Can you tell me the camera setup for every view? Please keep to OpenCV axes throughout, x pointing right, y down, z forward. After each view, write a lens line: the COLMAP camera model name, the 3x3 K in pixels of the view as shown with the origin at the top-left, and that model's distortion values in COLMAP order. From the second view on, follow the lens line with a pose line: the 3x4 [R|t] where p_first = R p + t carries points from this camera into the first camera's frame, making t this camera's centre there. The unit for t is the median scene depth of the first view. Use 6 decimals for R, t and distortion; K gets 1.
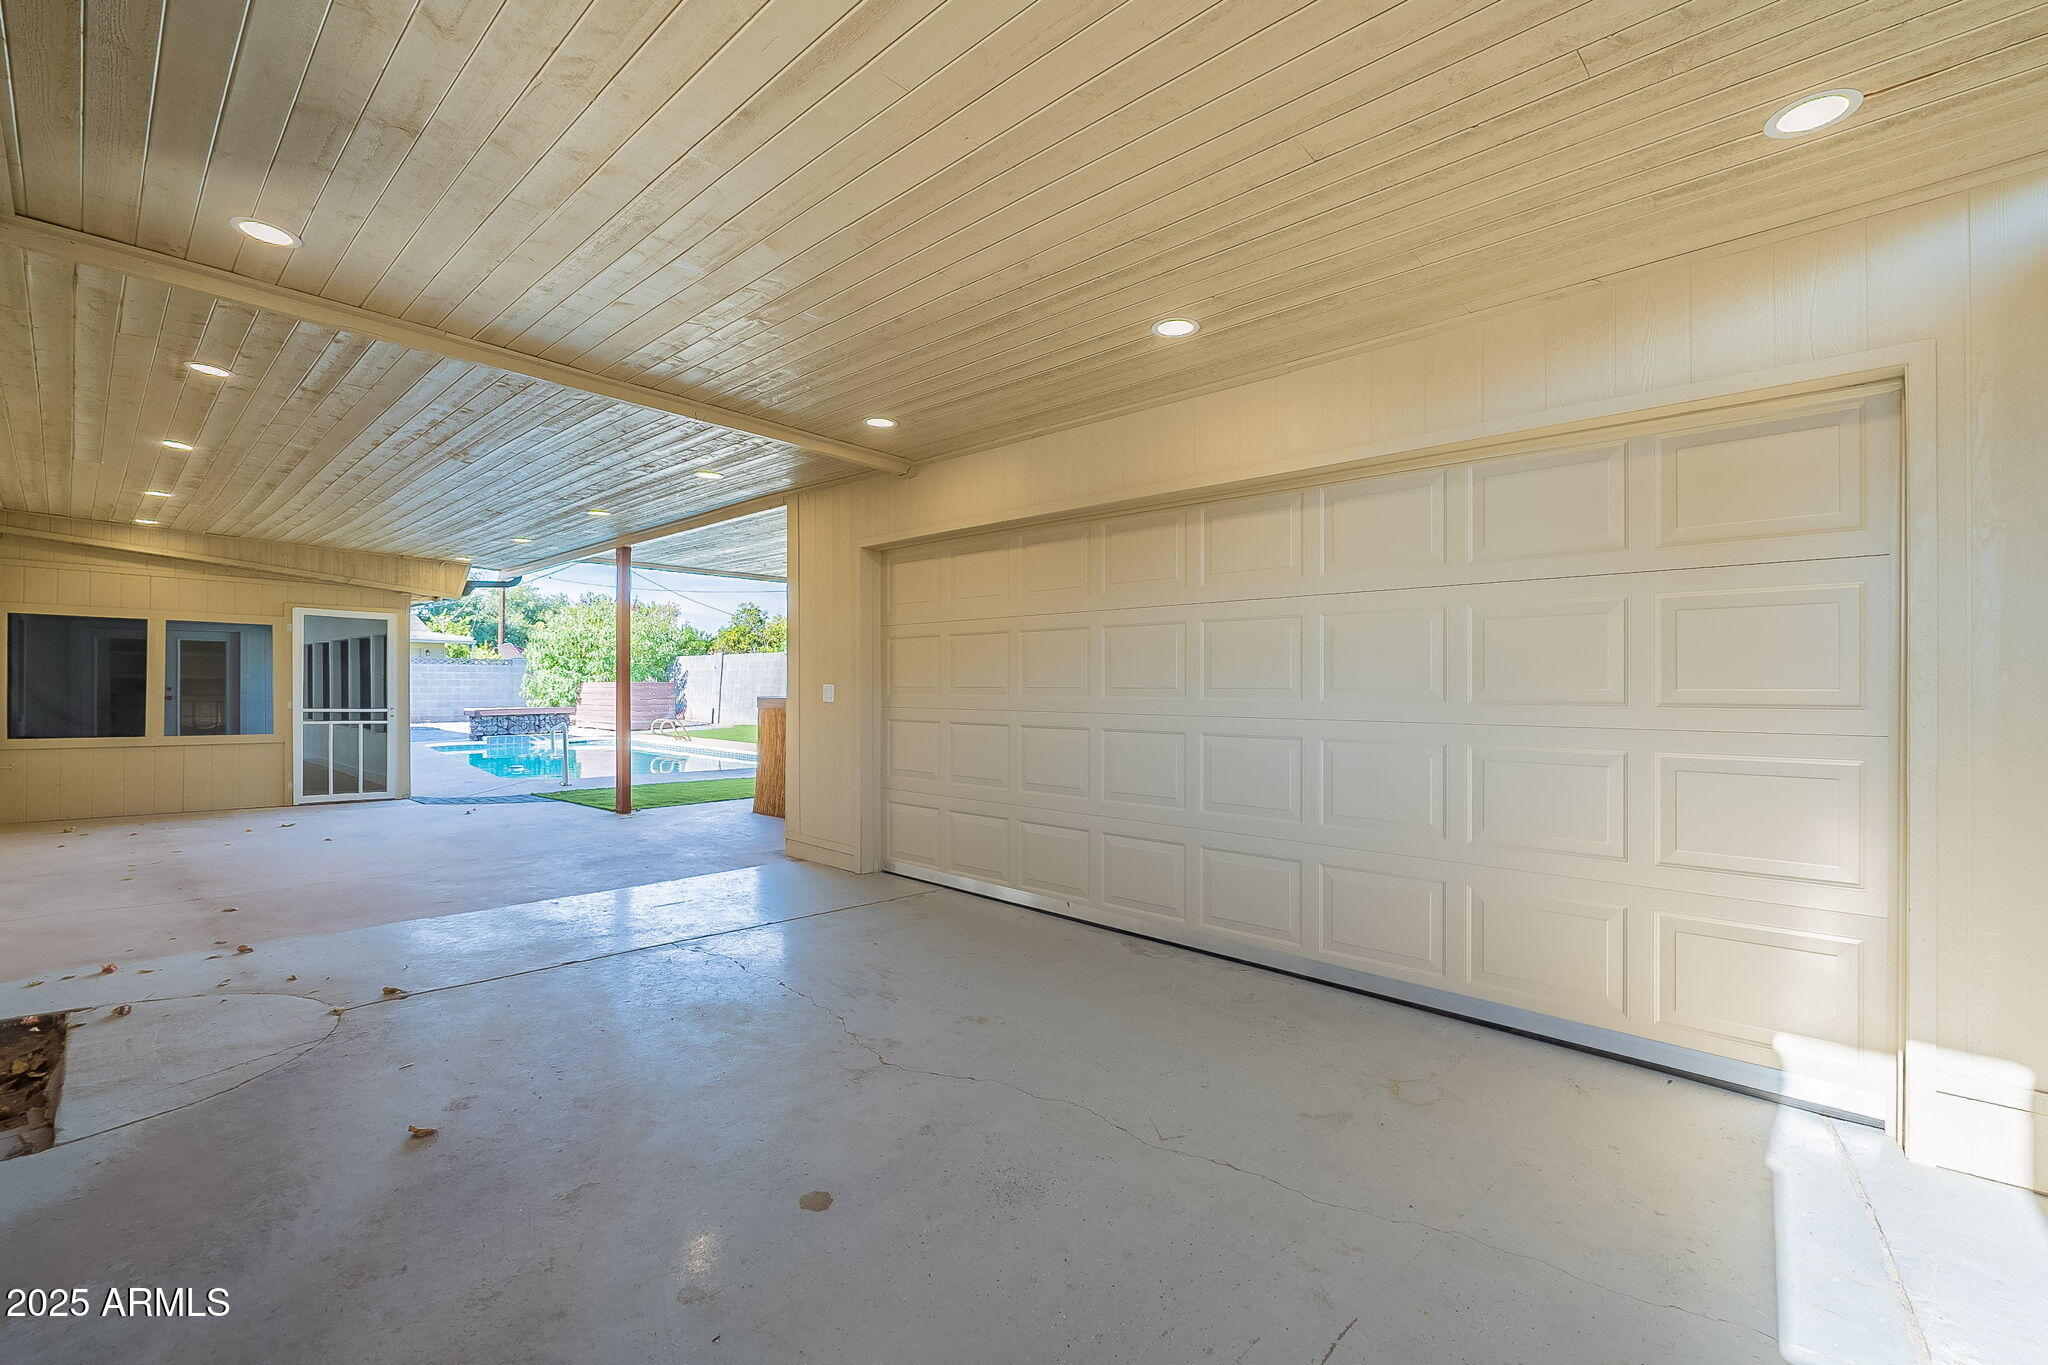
lens RADIAL K [[903.4, 0, 1018.5], [0, 903.4, 689.3], [0, 0, 1]] dist [-0.000292, 0.000980]
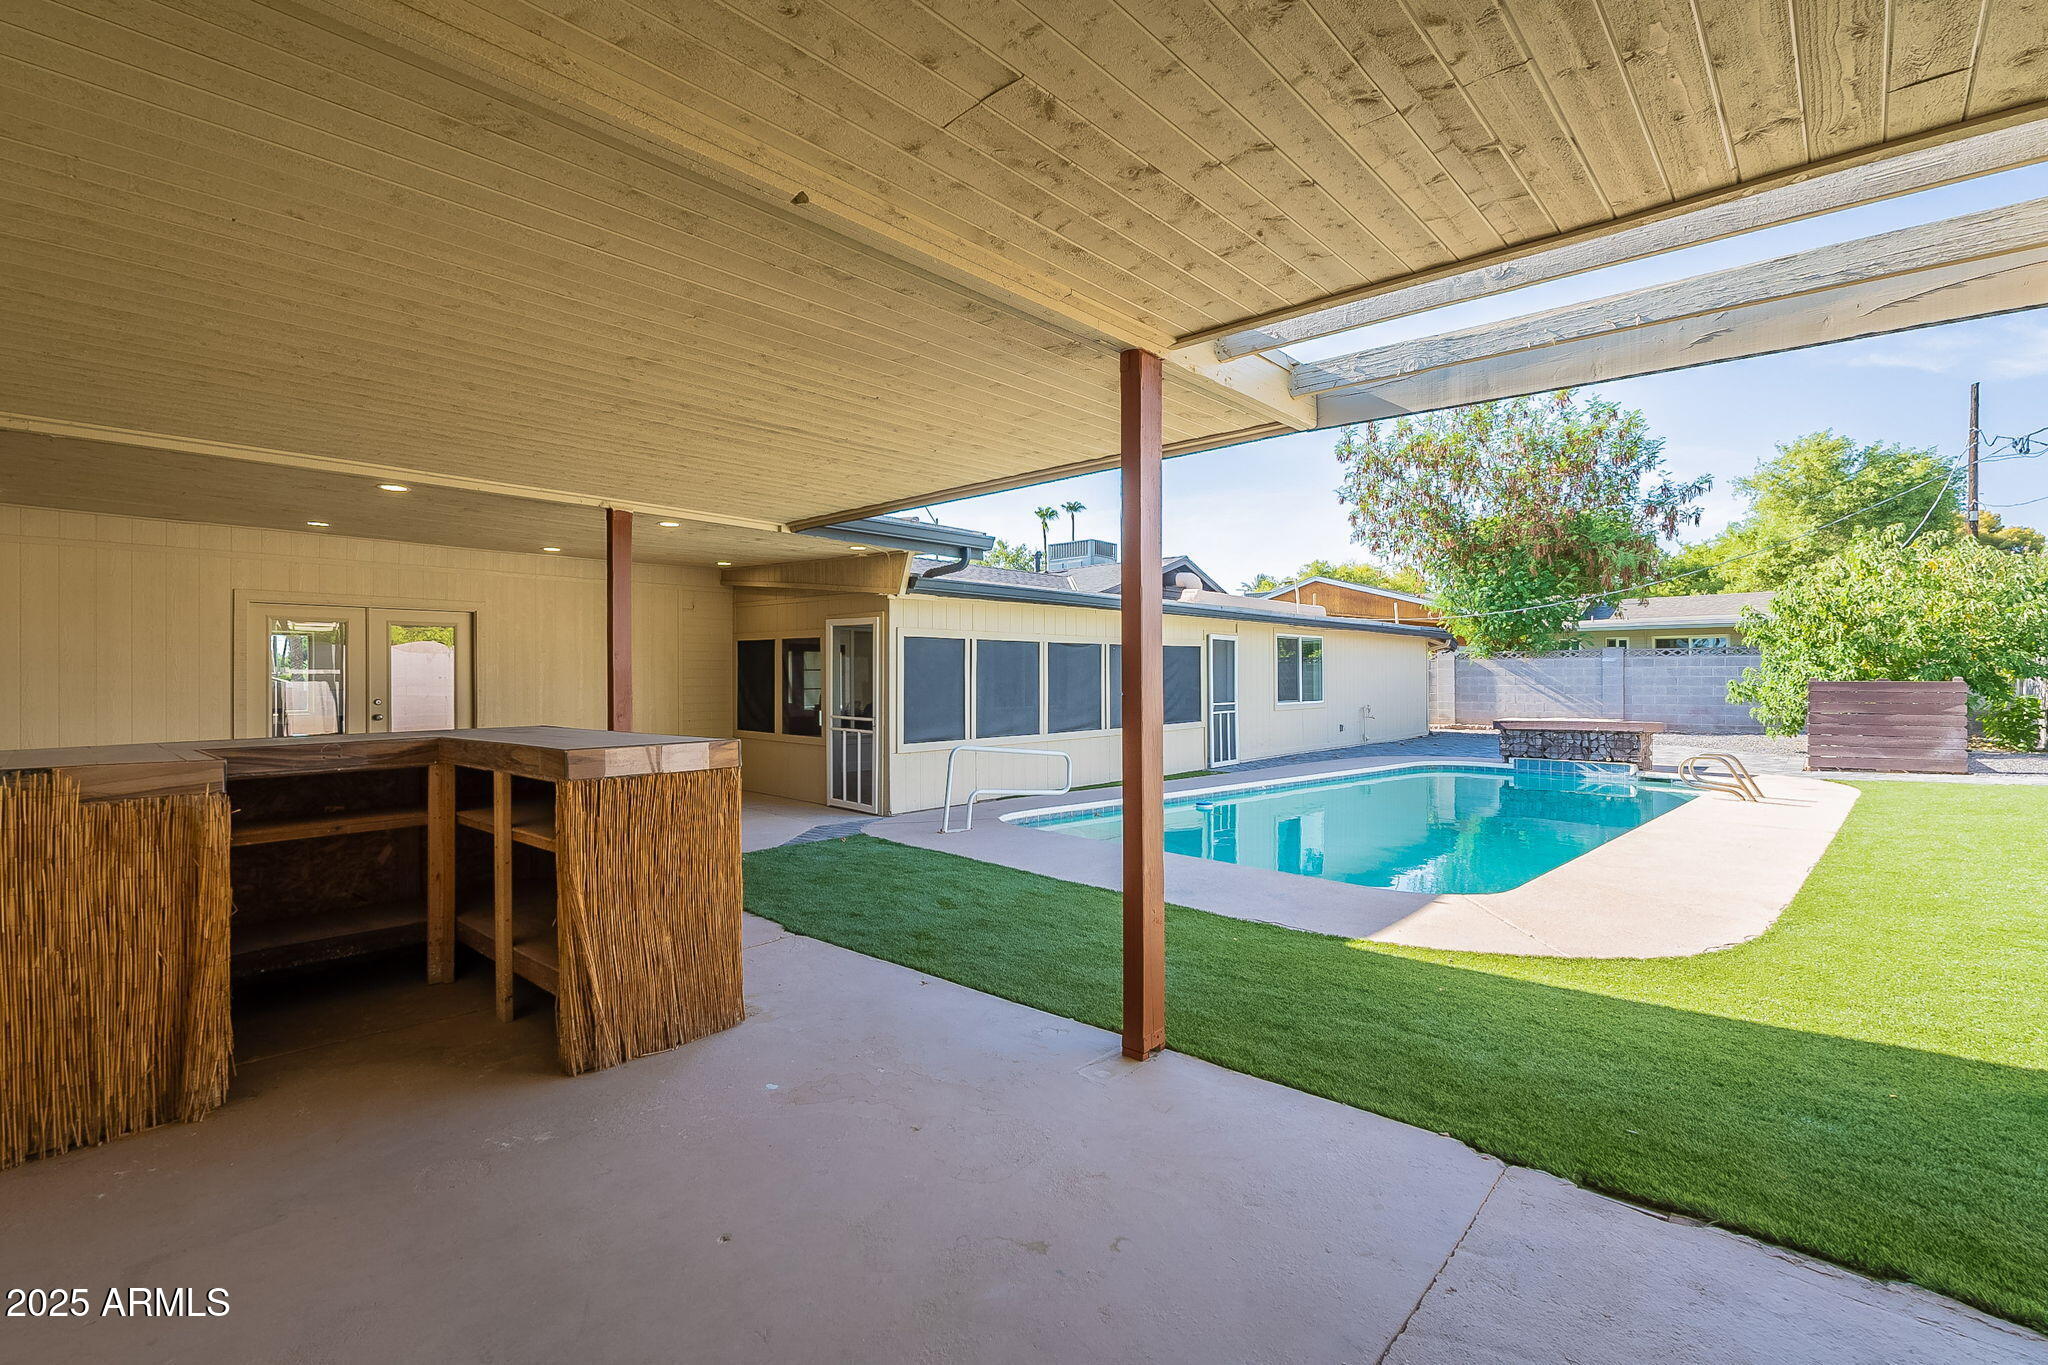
lens RADIAL K [[903.4, 0, 1017.9], [0, 903.4, 678.8], [0, 0, 1]] dist [-0.000292, 0.000980]
pose [[0.016152, 0.000161, -0.999870, 0.261171], [-0.002054, 0.999998, 0.000128, -0.021581], [0.999867, 0.002052, 0.016153, 1.186006]]
